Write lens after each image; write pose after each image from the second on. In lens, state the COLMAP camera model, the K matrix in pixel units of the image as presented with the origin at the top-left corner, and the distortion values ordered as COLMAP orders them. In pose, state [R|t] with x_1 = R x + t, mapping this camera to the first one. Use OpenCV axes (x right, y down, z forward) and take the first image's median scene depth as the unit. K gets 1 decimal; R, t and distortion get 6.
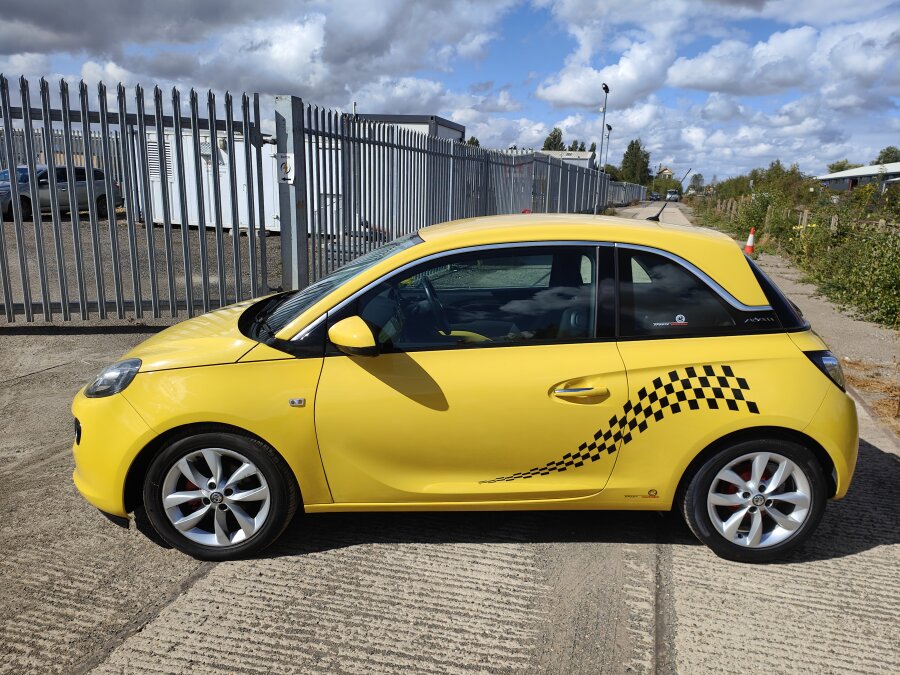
lens RADIAL K [[664.6, 0, 481.8], [0, 664.6, 316.6], [0, 0, 1]] dist [0.090062, -0.101991]
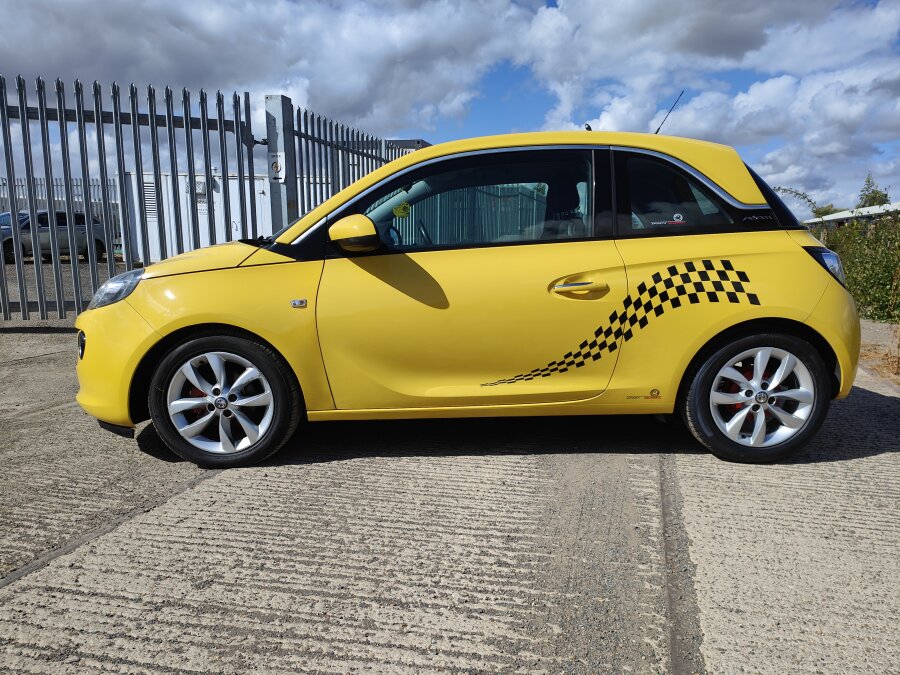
lens RADIAL K [[664.6, 0, 461.9], [0, 664.6, 355.0], [0, 0, 1]] dist [0.090062, -0.101991]
pose [[0.999677, -0.022643, -0.011506, -0.019418], [0.022332, 0.999398, -0.026547, 0.227397], [0.012100, 0.026282, 0.999581, -0.000968]]
